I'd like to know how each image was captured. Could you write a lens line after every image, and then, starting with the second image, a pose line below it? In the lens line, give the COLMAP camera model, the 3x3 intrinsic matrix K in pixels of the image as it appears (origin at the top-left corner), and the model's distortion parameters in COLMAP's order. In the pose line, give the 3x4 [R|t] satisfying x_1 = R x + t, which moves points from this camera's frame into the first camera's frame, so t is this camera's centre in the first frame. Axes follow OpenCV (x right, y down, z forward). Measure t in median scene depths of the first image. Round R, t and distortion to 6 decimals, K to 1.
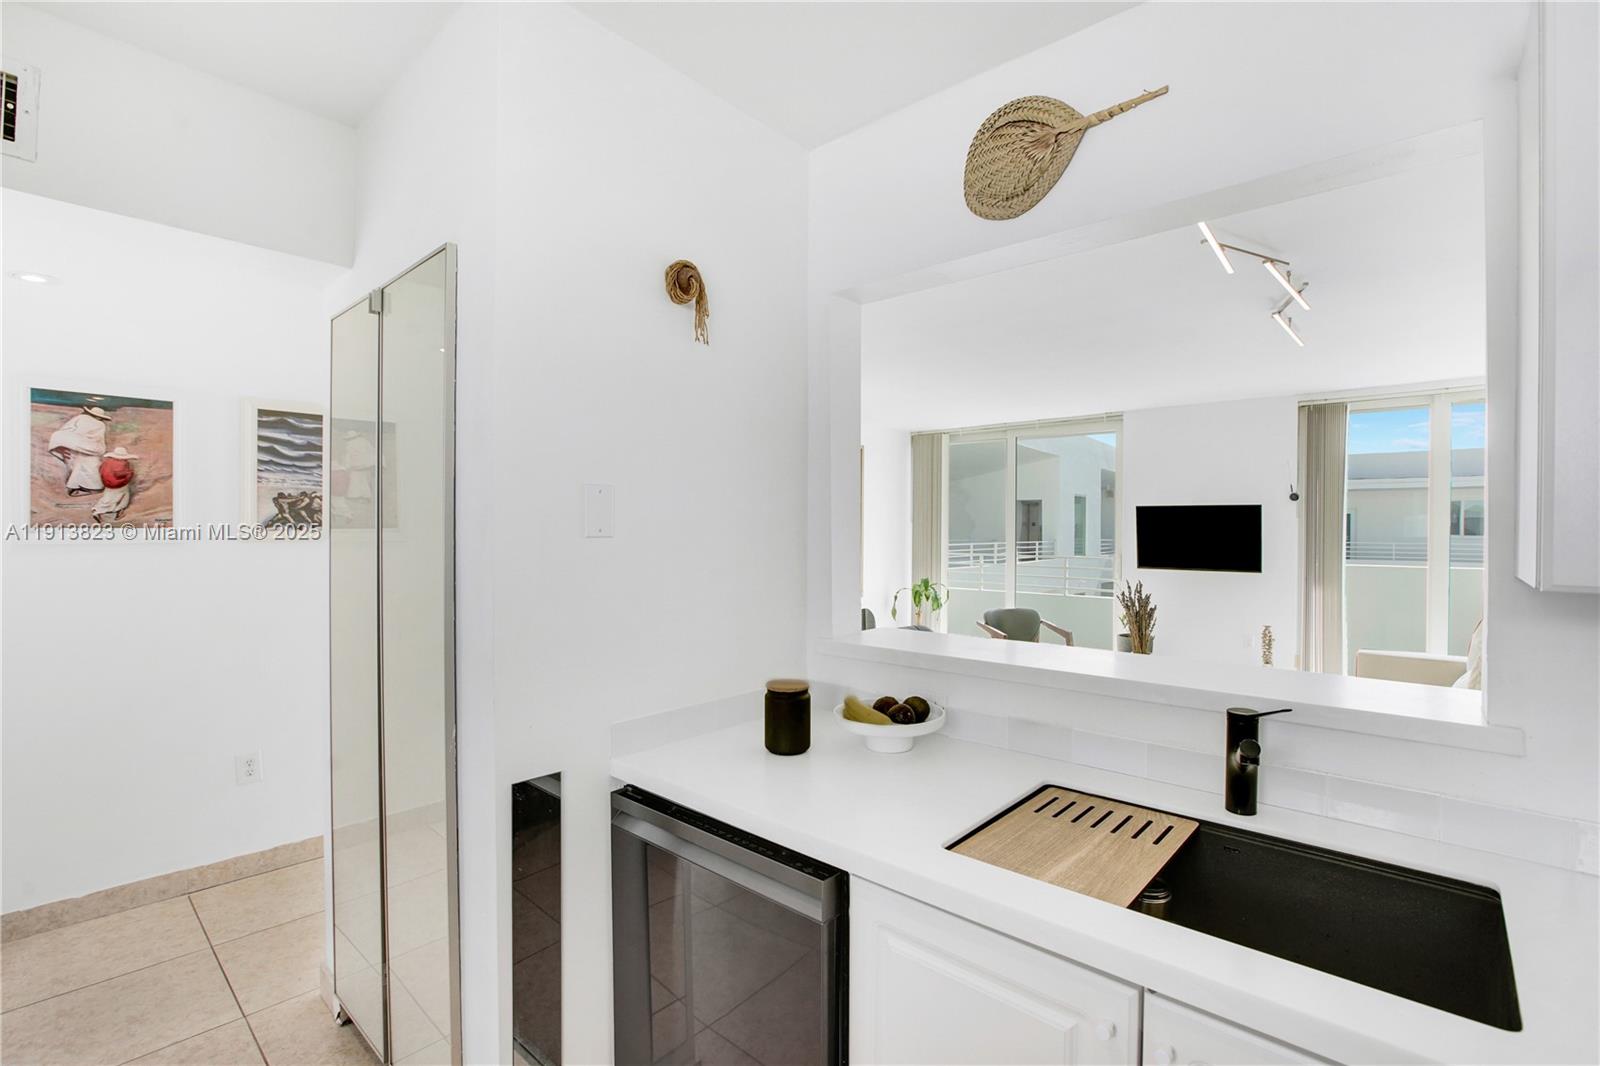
lens RADIAL K [[737.9, 0, 799.7], [0, 737.9, 542.2], [0, 0, 1]] dist [-0.001579, 0.004798]
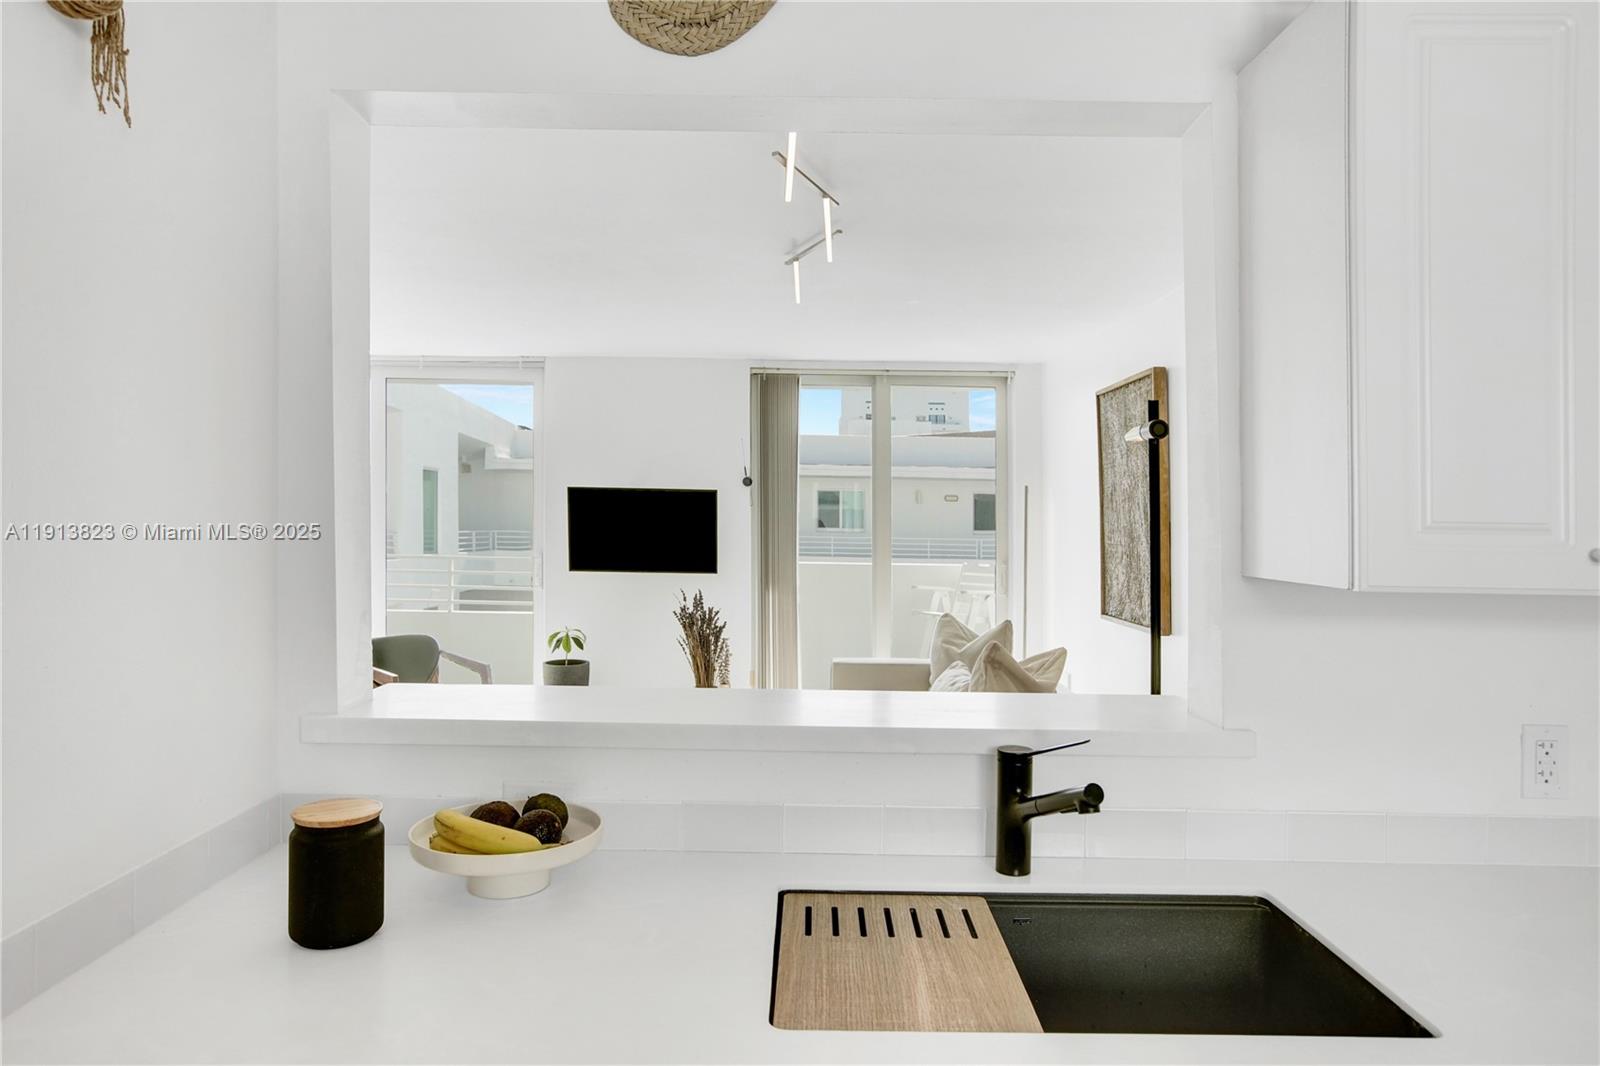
lens RADIAL K [[1058.3, 0, 799.8], [0, 1058.3, 541.2], [0, 0, 1]] dist [-0.056090, 0.087423]
pose [[0.758448, -0.003916, 0.651721, -0.068881], [-0.000279, 0.999980, 0.006333, -0.001447], [-0.651733, -0.004985, 0.758432, 0.056720]]
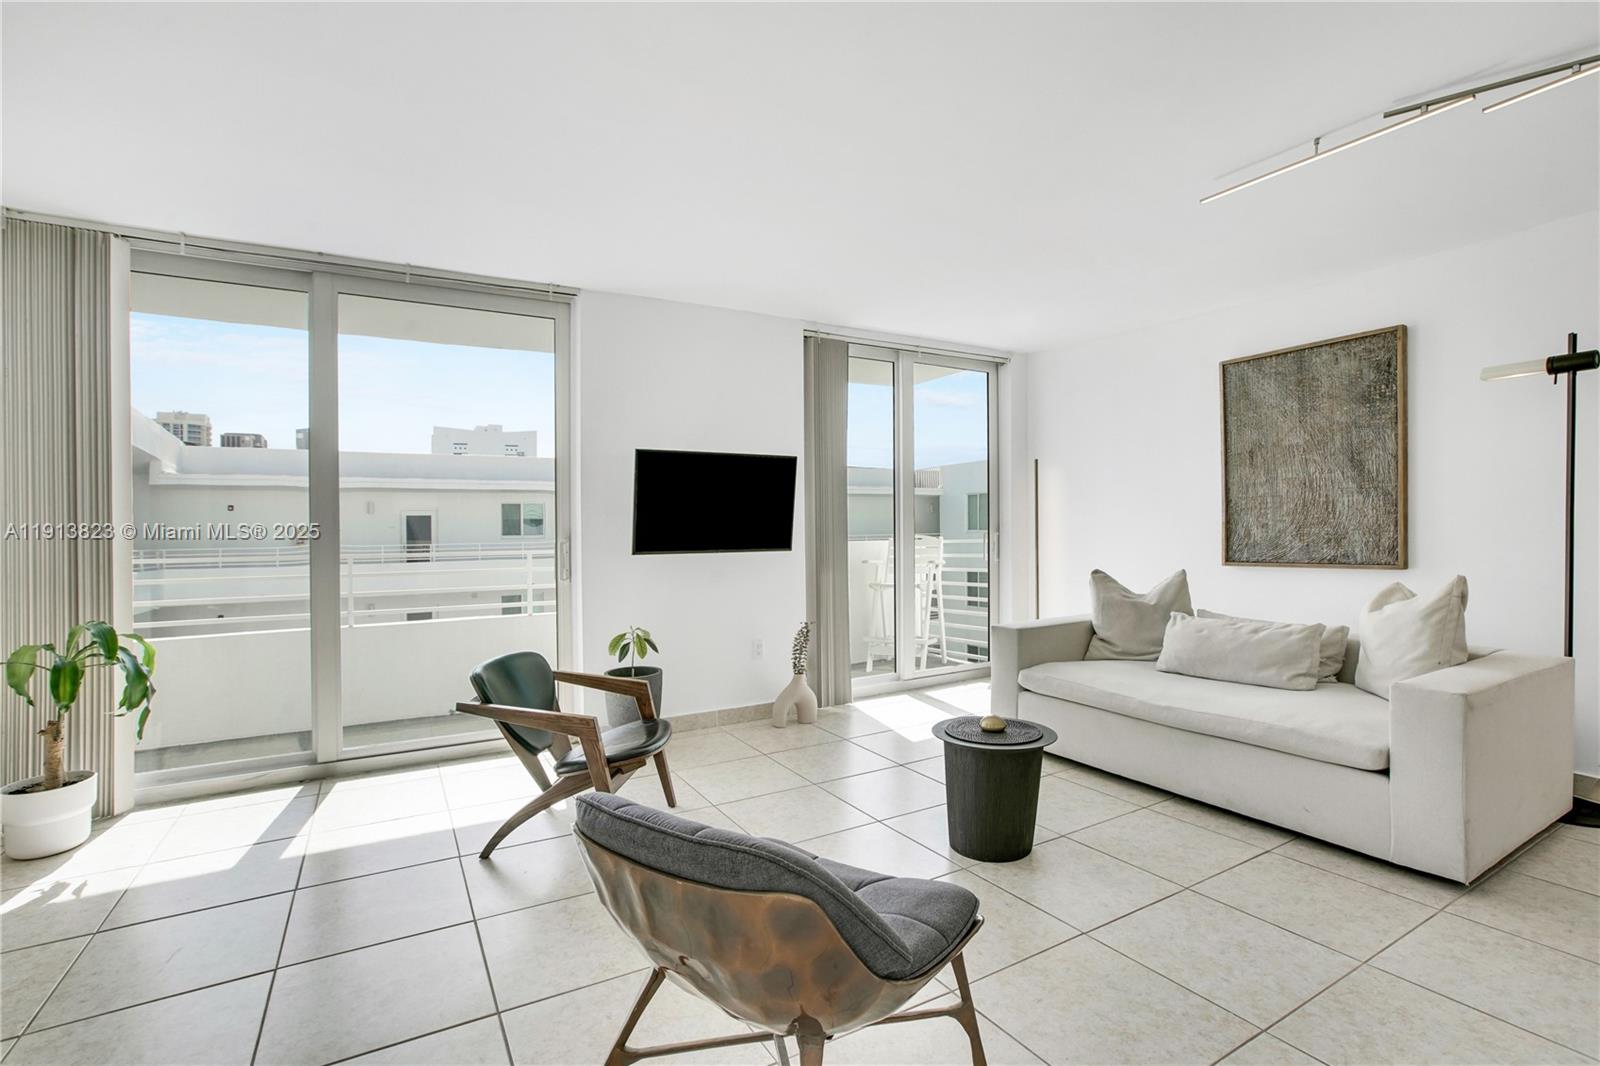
lens RADIAL K [[737.9, 0, 799.7], [0, 737.9, 542.2], [0, 0, 1]] dist [-0.001579, 0.004798]
pose [[0.304625, -0.008413, 0.952435, -0.076694], [0.042942, 0.999065, -0.004909, 0.040305], [-0.951504, 0.042395, 0.304702, 0.825105]]
